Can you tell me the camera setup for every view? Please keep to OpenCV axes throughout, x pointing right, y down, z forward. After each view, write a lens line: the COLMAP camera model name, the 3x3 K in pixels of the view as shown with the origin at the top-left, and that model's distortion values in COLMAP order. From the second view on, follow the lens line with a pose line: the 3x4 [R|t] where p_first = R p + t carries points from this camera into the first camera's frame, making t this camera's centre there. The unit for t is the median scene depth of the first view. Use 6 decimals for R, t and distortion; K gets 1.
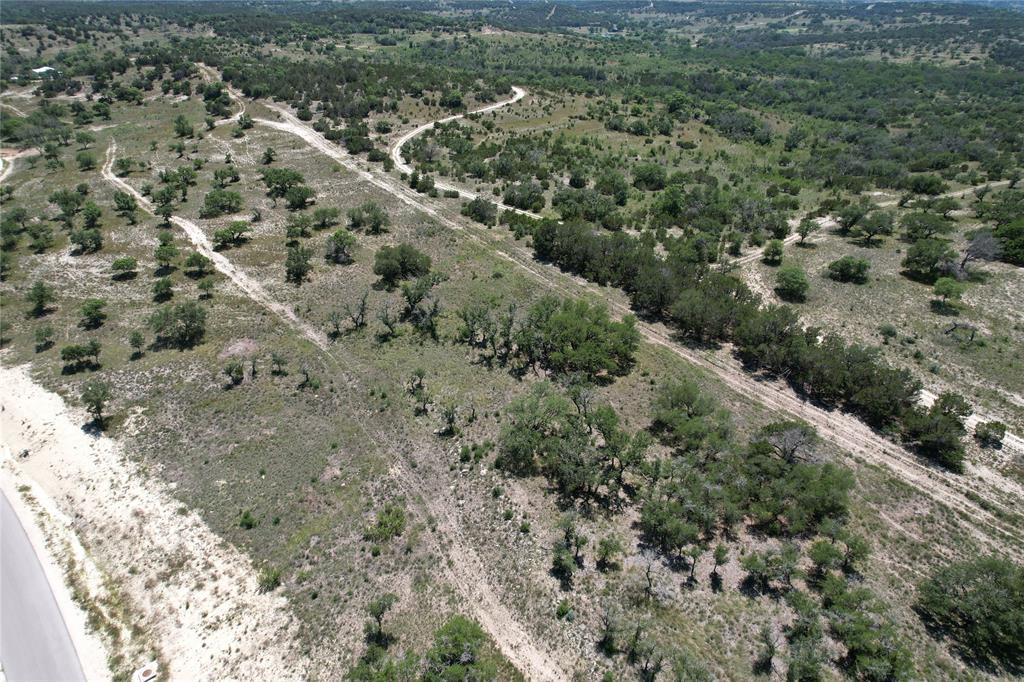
lens RADIAL K [[650.5, 0, 509.8], [0, 650.5, 349.0], [0, 0, 1]] dist [-0.080708, 0.073885]
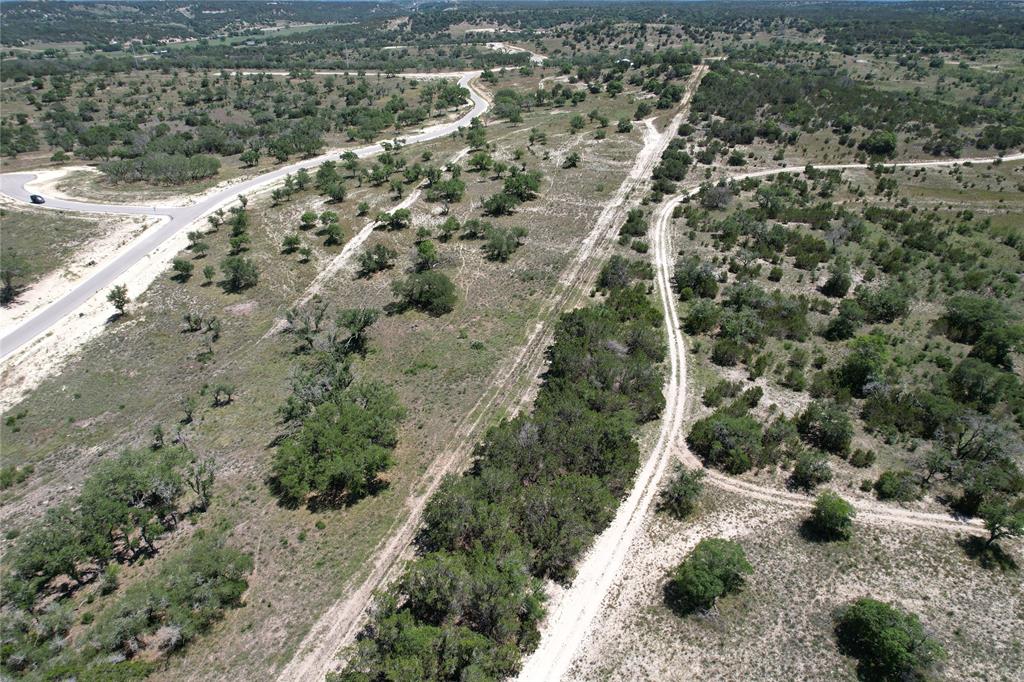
lens RADIAL K [[650.5, 0, 508.4], [0, 650.5, 348.8], [0, 0, 1]] dist [-0.080708, 0.073885]
pose [[0.595110, 0.388093, -0.703724, 0.398586], [-0.391601, 0.904710, 0.167773, -0.179432], [0.701778, 0.175736, 0.690380, 0.318424]]
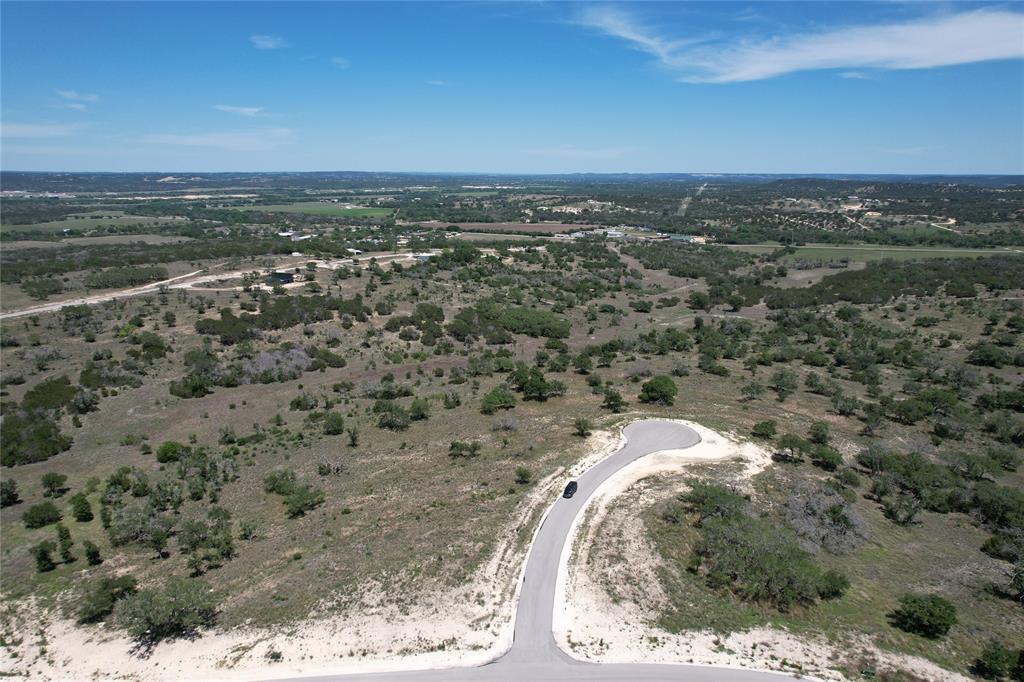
lens RADIAL K [[650.5, 0, 511.1], [0, 650.5, 355.3], [0, 0, 1]] dist [-0.080708, 0.073885]
pose [[-0.739307, 0.181790, -0.648365, -0.355828], [-0.331045, 0.740348, 0.585059, -0.459260], [0.586374, 0.647176, -0.487164, 0.675168]]
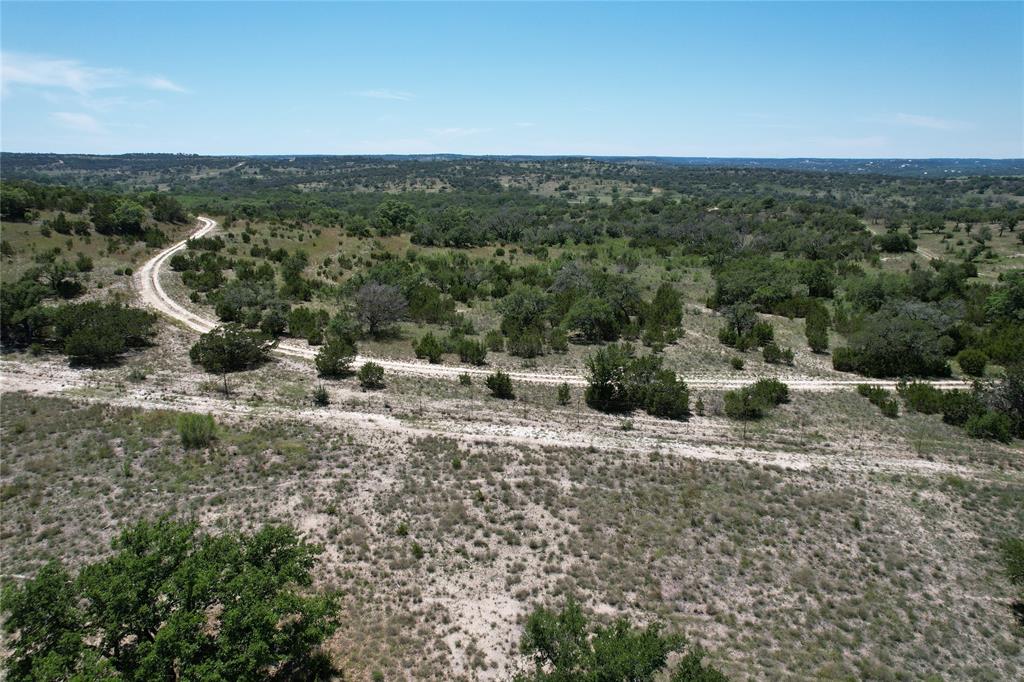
lens RADIAL K [[650.5, 0, 511.9], [0, 650.5, 349.8], [0, 0, 1]] dist [-0.080708, 0.073885]
pose [[0.673402, -0.209387, 0.709004, -0.351108], [0.358813, 0.931086, -0.065823, -0.258989], [-0.646361, 0.298725, 0.702126, 0.790909]]
